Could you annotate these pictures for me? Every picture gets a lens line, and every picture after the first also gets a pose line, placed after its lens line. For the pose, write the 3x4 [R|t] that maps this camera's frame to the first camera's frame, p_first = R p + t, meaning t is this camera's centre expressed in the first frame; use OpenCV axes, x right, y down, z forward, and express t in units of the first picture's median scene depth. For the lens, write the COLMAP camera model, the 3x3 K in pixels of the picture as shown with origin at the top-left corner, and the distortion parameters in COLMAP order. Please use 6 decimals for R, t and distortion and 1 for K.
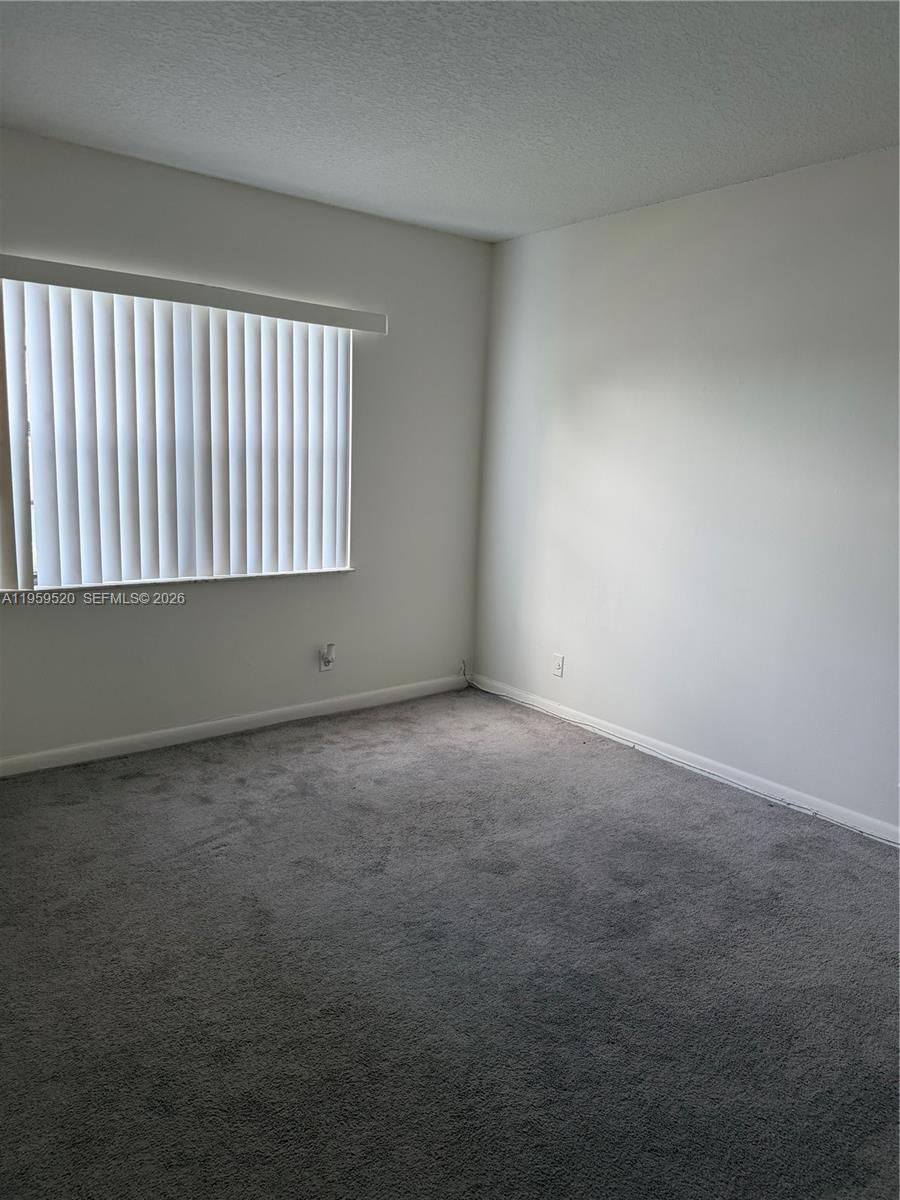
lens RADIAL K [[847.7, 0, 445.8], [0, 847.7, 589.0], [0, 0, 1]] dist [0.026851, -0.003967]
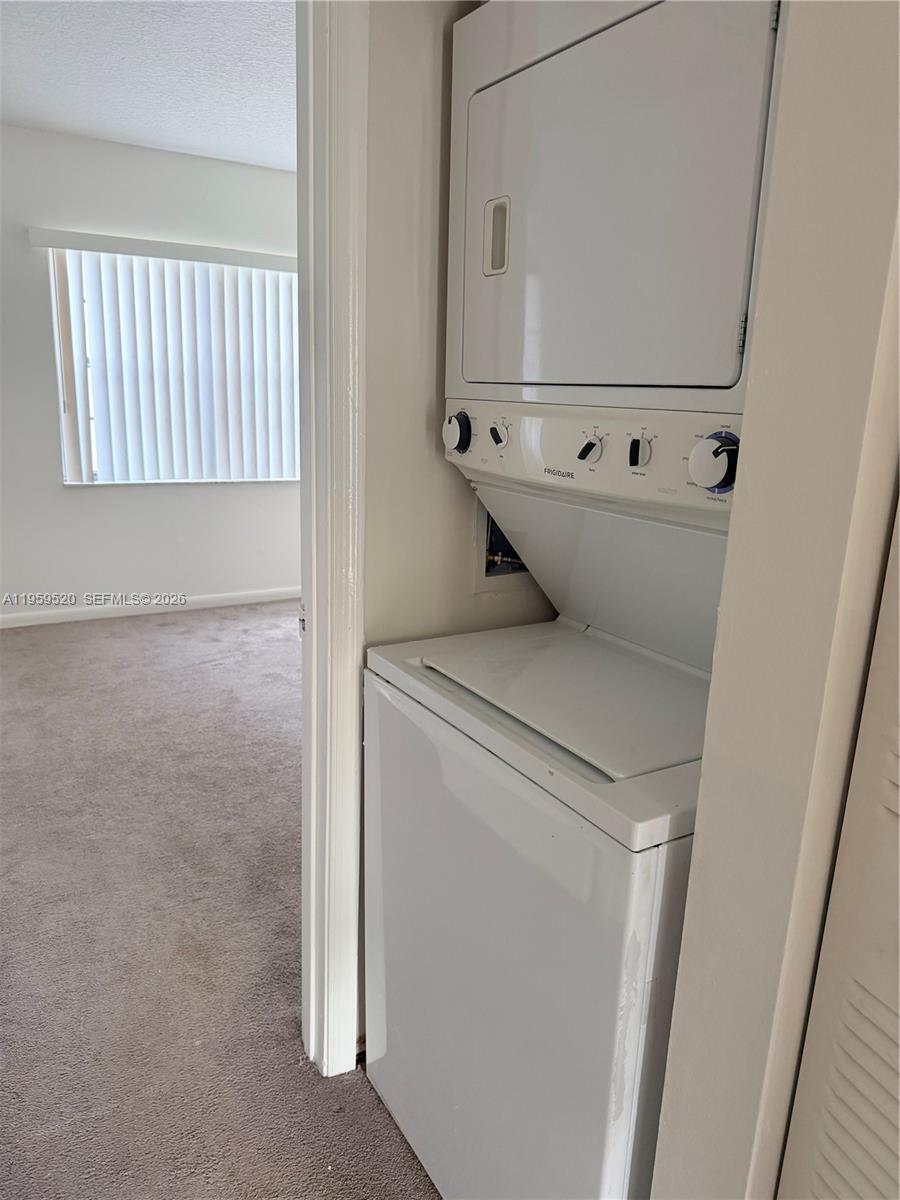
lens RADIAL K [[847.7, 0, 455.8], [0, 847.7, 607.2], [0, 0, 1]] dist [0.026851, -0.003967]
pose [[0.992521, 0.022280, -0.120024, 0.260614], [-0.013402, 0.997148, 0.074274, 0.090095], [0.121337, -0.072110, 0.989989, -0.293317]]
